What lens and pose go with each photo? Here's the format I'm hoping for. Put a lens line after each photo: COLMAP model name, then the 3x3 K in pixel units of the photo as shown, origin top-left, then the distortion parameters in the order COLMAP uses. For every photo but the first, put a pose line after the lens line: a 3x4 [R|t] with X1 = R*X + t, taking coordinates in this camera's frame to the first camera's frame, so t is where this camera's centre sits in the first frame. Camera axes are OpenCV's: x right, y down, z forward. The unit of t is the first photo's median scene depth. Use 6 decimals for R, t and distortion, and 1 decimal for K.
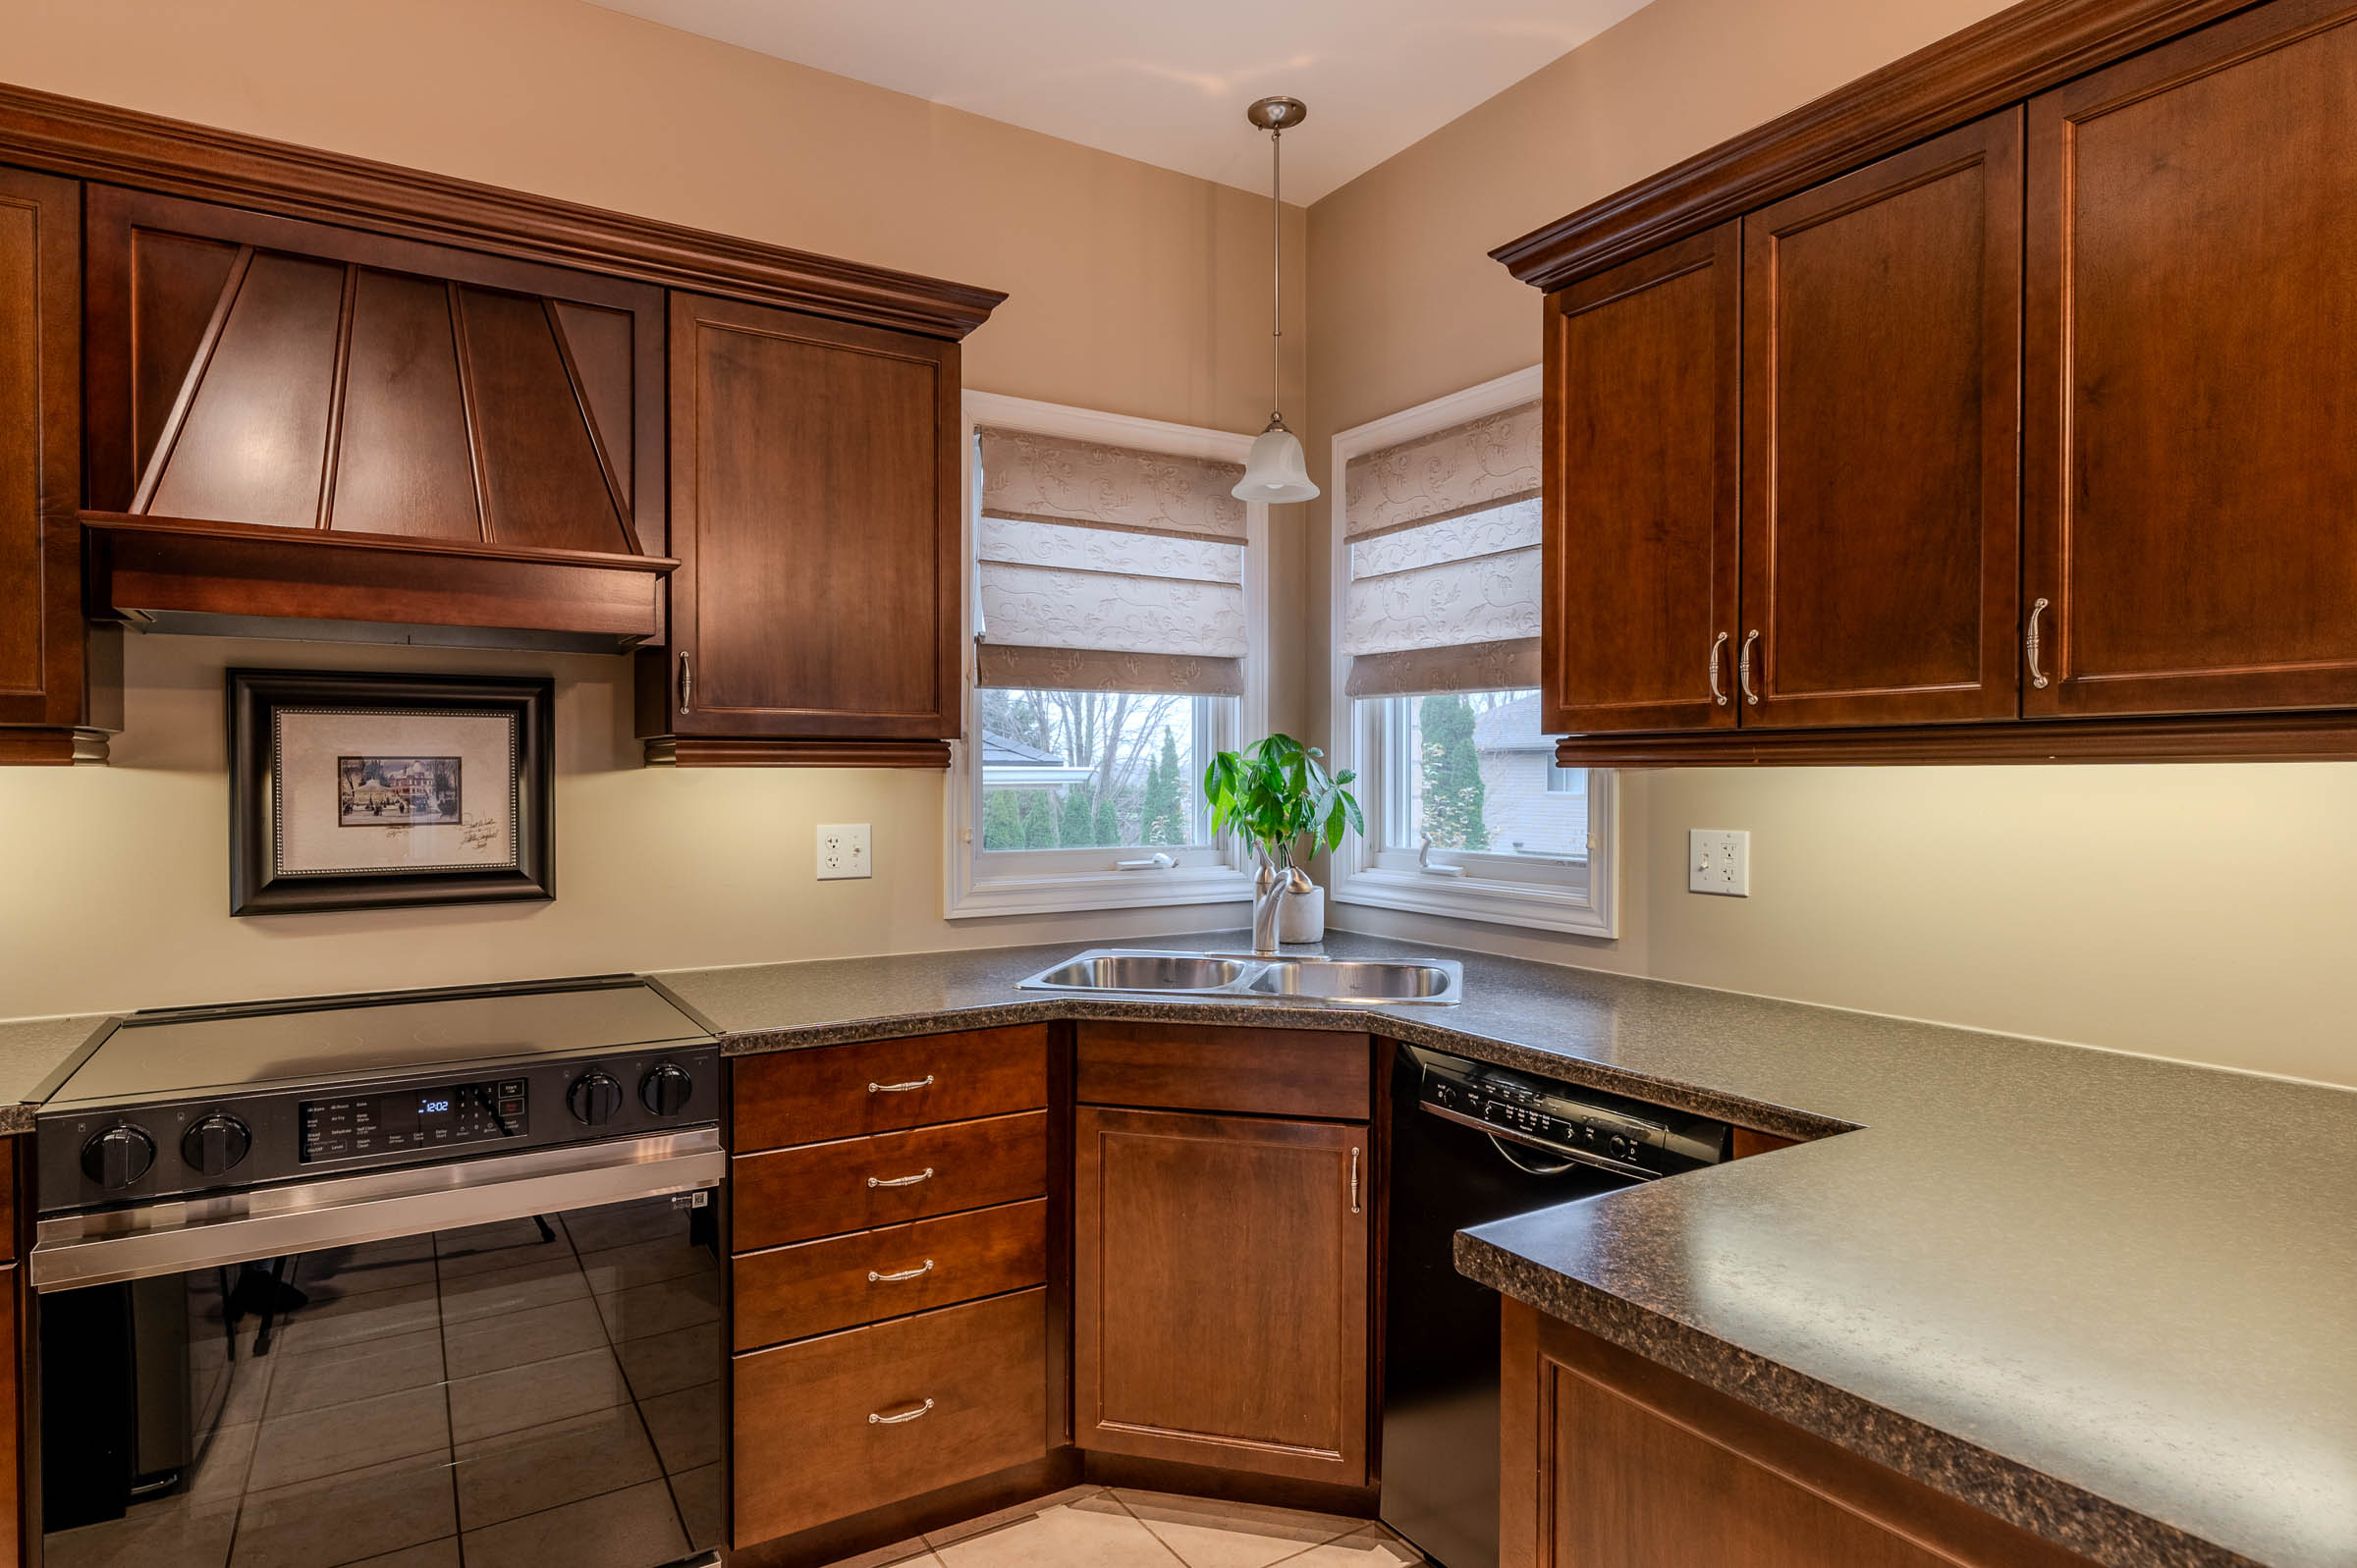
lens RADIAL K [[1327.9, 0, 1178.5], [0, 1327.9, 784.0], [0, 0, 1]] dist [-0.000524, 0.000214]
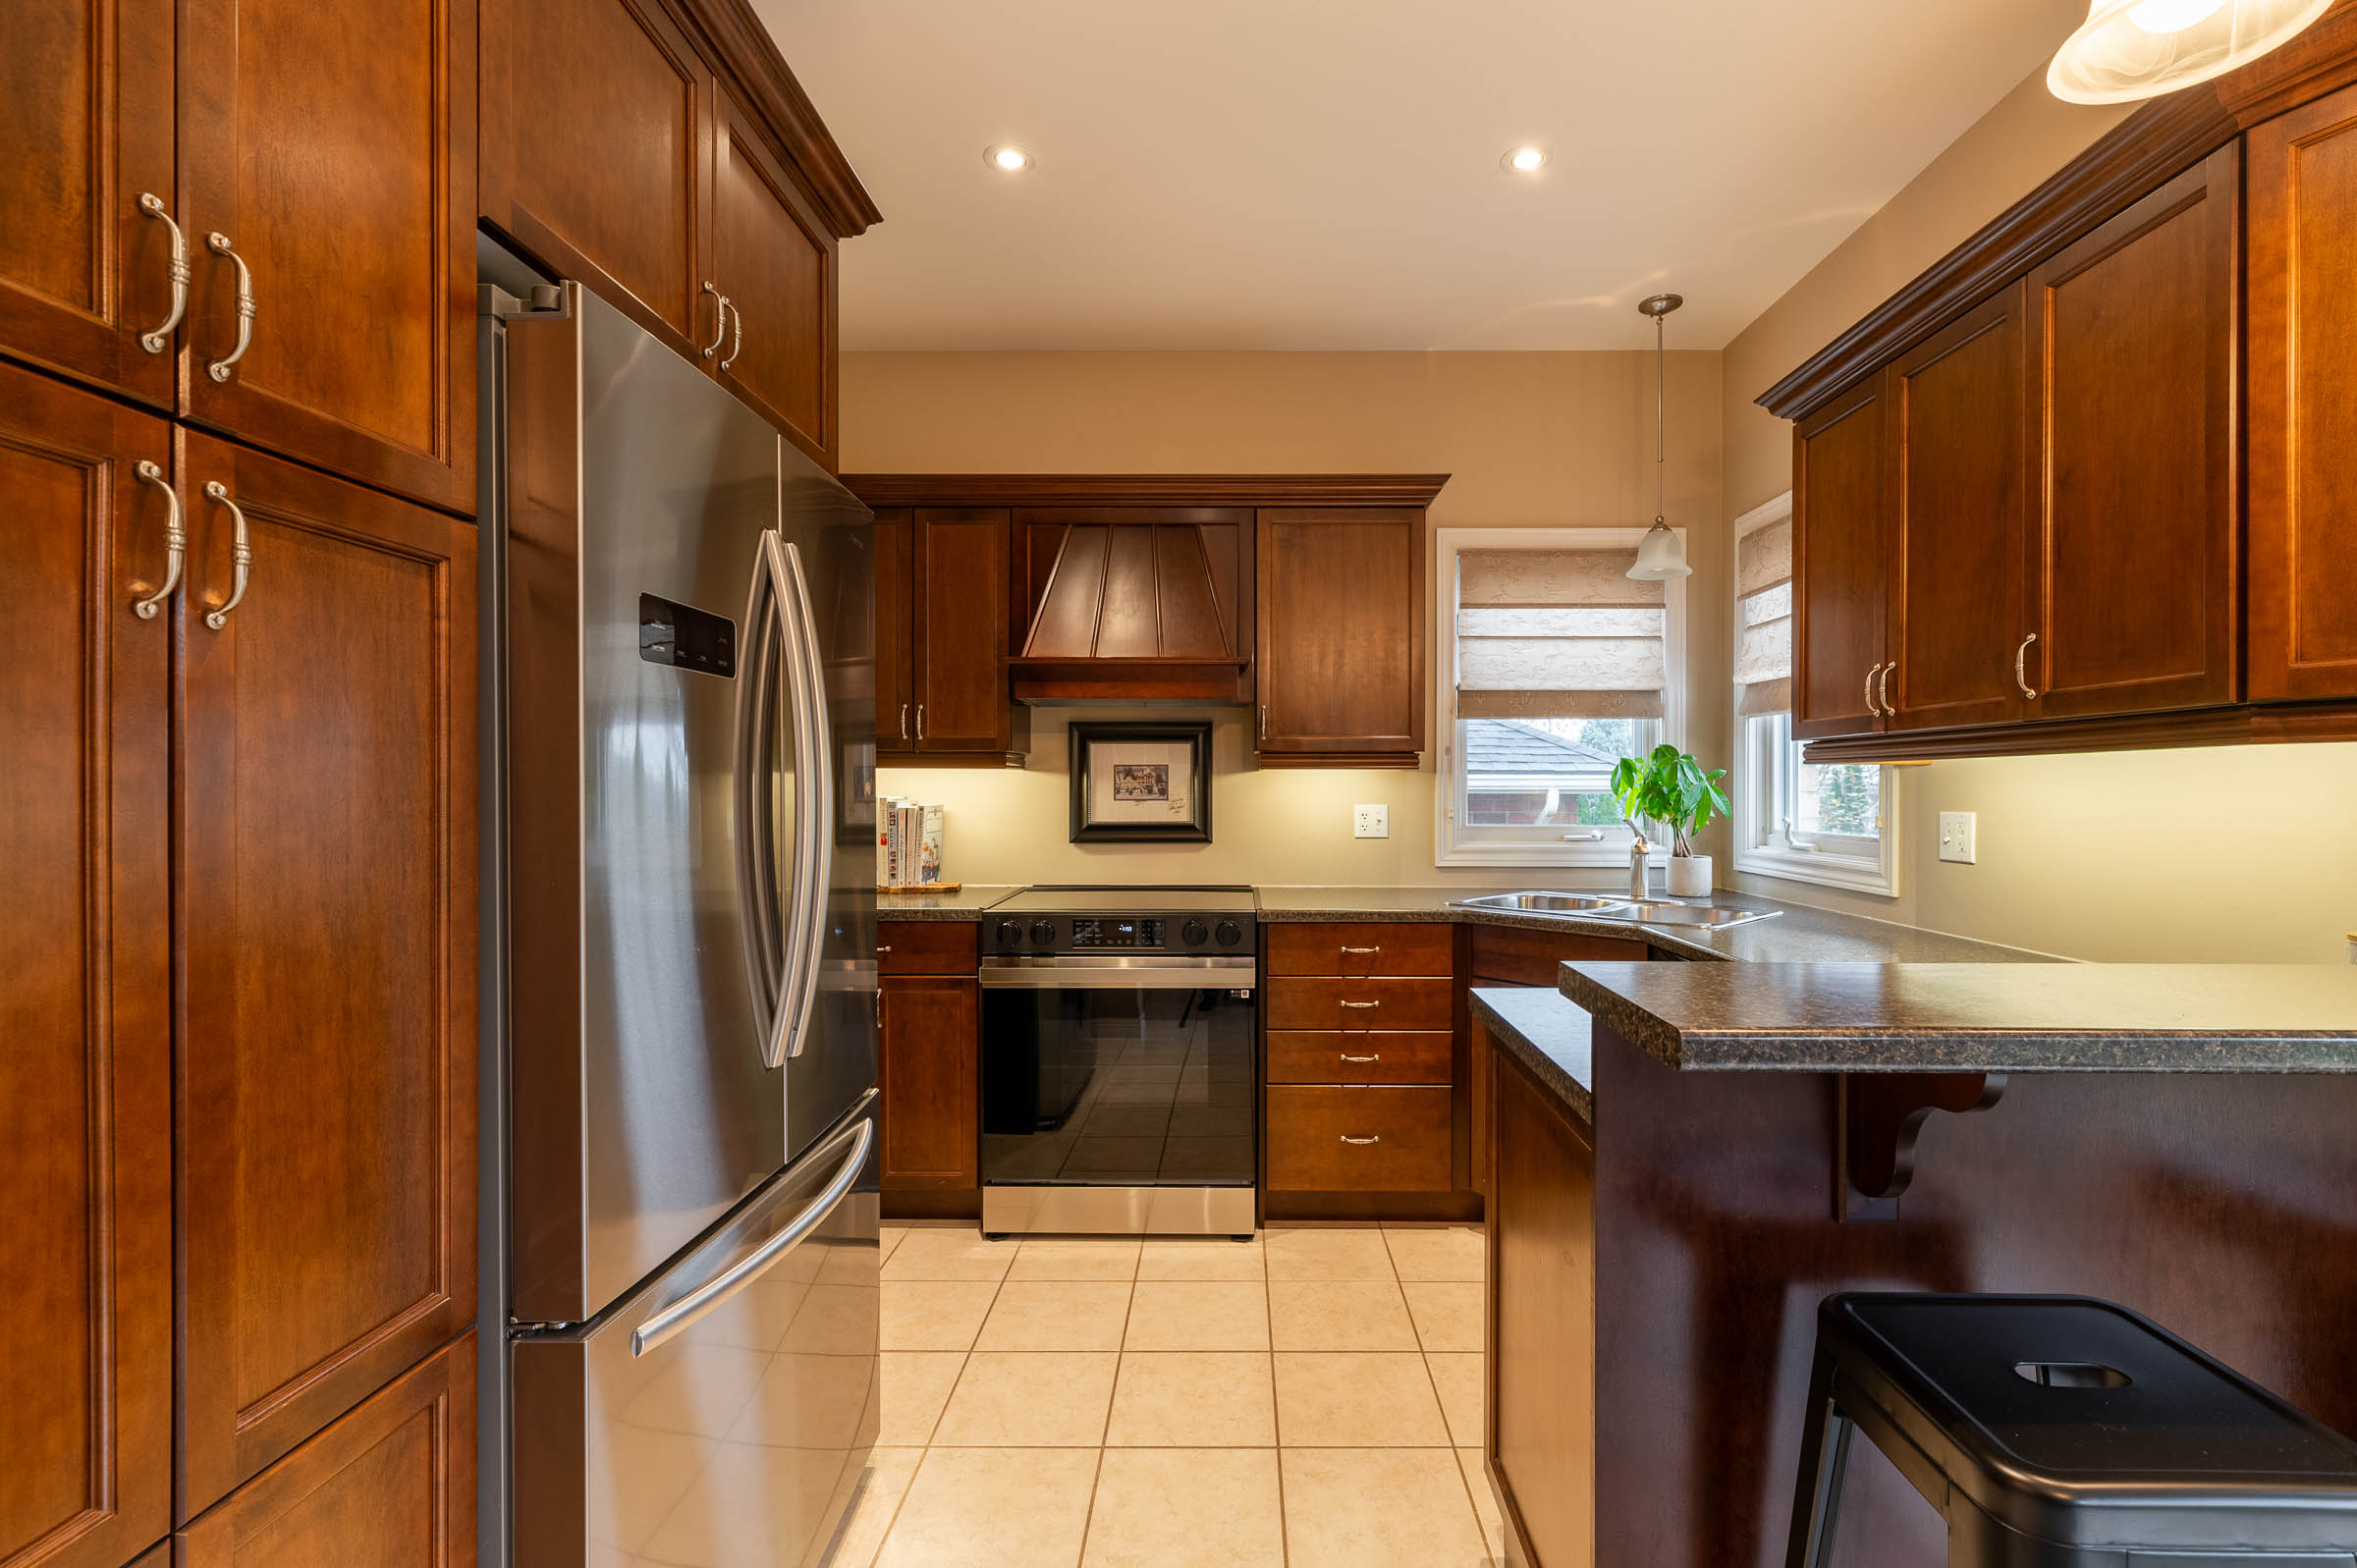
lens RADIAL K [[1053.0, 0, 1167.7], [0, 1053.0, 788.0], [0, 0, 1]] dist [-0.001305, -0.000093]
pose [[0.823100, 0.004087, -0.567881, 0.321194], [-0.007450, 0.999966, -0.003601, 0.018565], [0.567847, 0.007195, 0.823103, -0.245203]]
